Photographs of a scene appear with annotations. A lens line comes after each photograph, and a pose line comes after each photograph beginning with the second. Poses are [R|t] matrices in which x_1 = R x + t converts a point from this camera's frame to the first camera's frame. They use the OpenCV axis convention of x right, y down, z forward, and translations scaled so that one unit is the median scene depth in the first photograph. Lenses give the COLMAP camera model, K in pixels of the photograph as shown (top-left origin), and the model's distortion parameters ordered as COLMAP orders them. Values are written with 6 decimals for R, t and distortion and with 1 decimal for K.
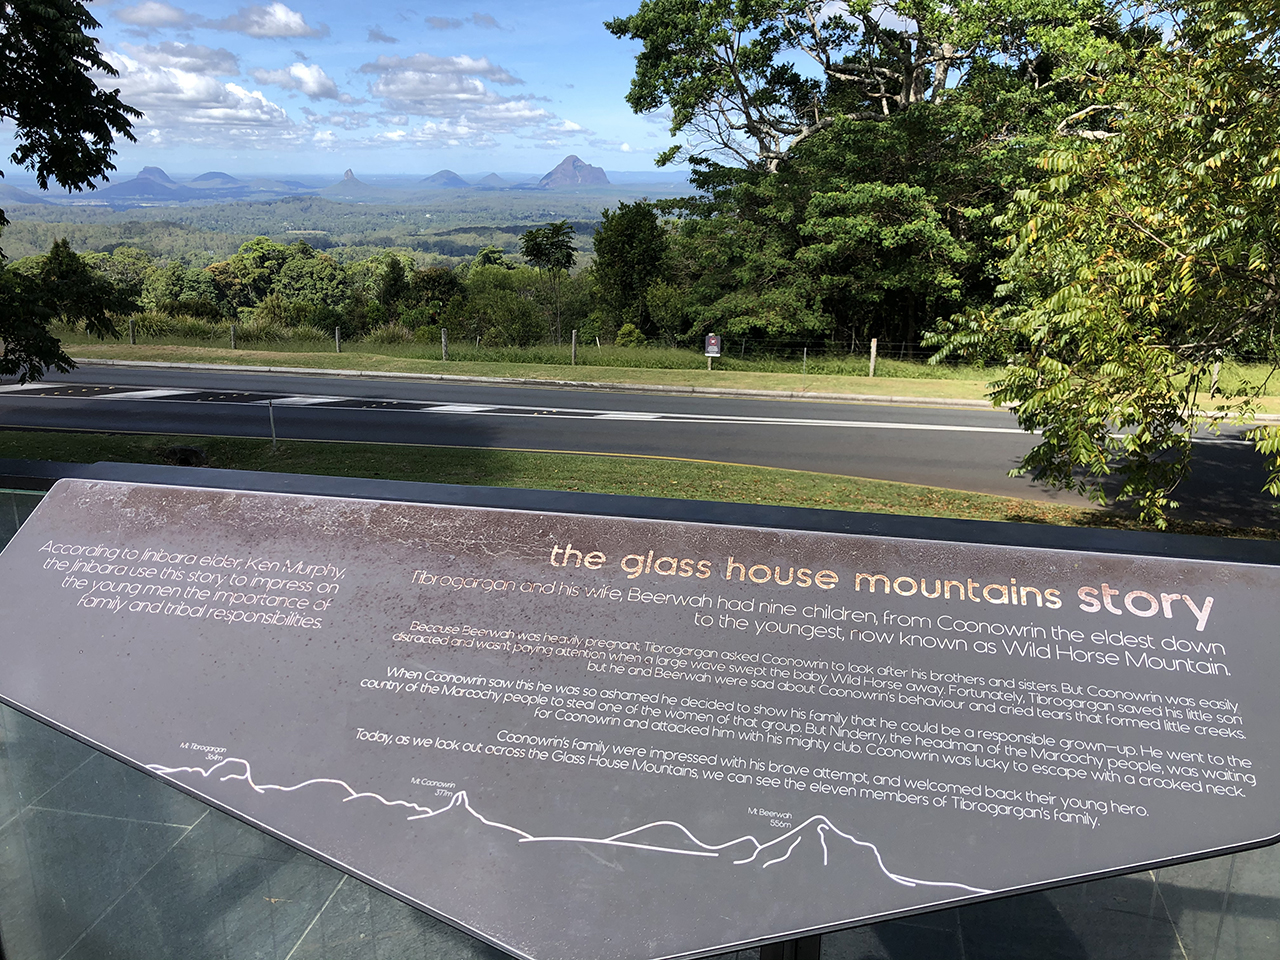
lens RADIAL K [[1021.6, 0, 640.0], [0, 1021.6, 480.0], [0, 0, 1]] dist [0.135175, -0.253496]
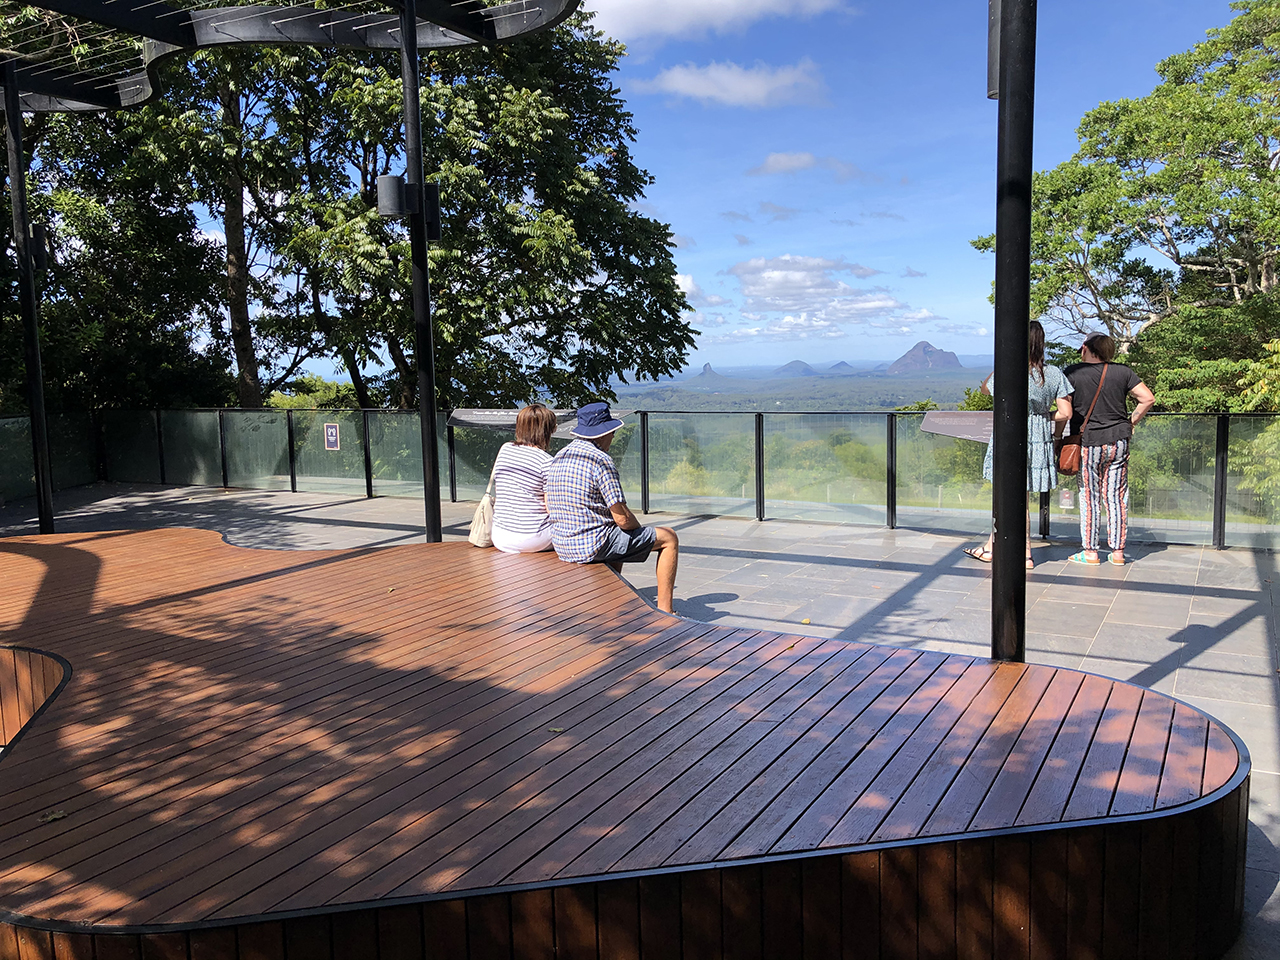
lens RADIAL K [[1056.0, 0, 640.0], [0, 1056.0, 480.0], [0, 0, 1]] dist [-0.028819, -0.000741]
pose [[0.947602, 0.004000, -0.319429, -0.004726], [-0.060251, 0.984214, -0.166411, 0.052110], [0.313721, 0.176937, 0.932884, -0.178124]]
